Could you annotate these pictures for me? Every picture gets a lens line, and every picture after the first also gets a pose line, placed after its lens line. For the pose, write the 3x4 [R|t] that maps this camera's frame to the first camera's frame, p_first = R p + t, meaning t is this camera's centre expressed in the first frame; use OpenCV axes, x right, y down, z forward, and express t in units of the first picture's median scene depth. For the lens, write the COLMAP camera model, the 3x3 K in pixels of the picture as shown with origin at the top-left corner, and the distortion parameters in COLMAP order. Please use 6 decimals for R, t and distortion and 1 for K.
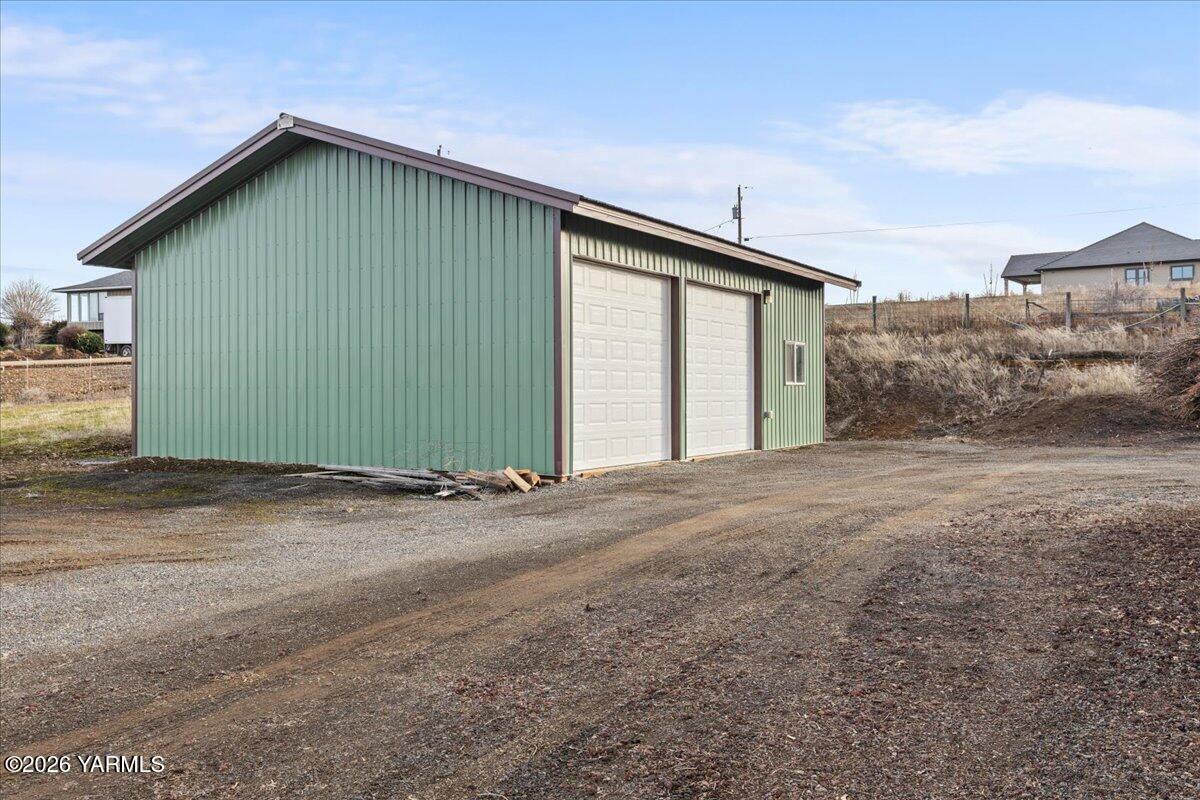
lens RADIAL K [[1055.0, 0, 600.0], [0, 1055.0, 400.0], [0, 0, 1]] dist [0.004580, -0.002585]
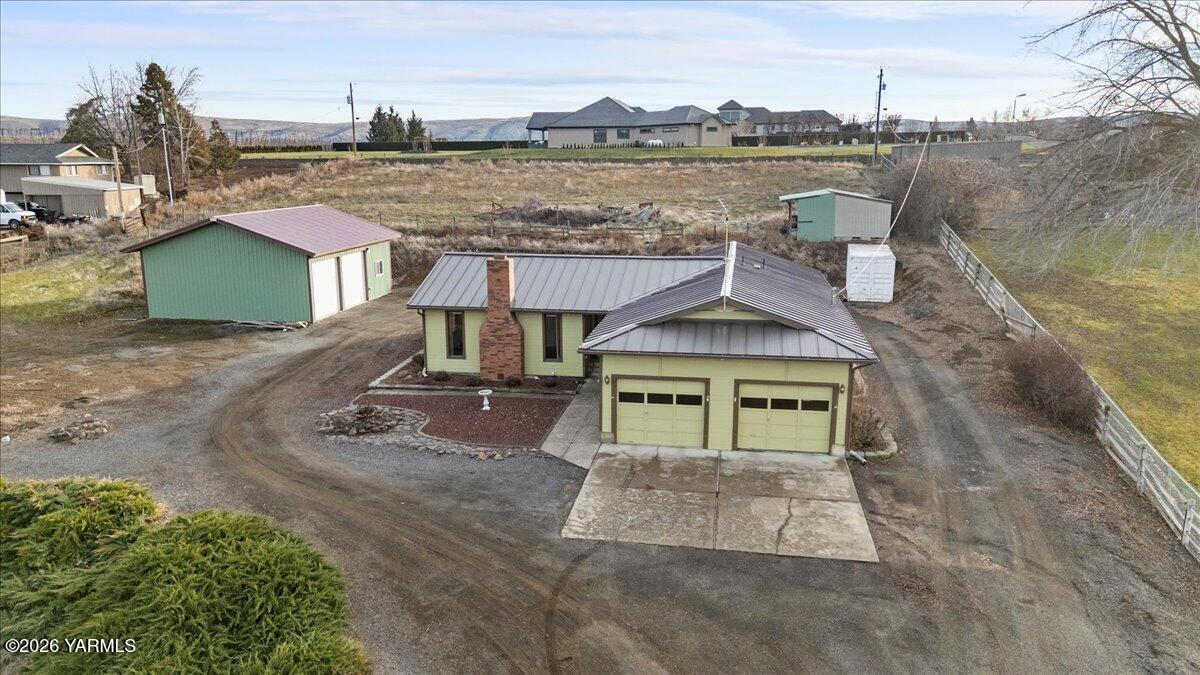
lens RADIAL K [[892.7, 0, 603.5], [0, 892.7, 332.8], [0, 0, 1]] dist [0.125233, -0.189098]
pose [[0.923923, -0.073109, 0.375529, -0.205869], [0.002865, 0.982866, 0.184299, -0.341098], [-0.382569, -0.169202, 0.908302, -1.657827]]
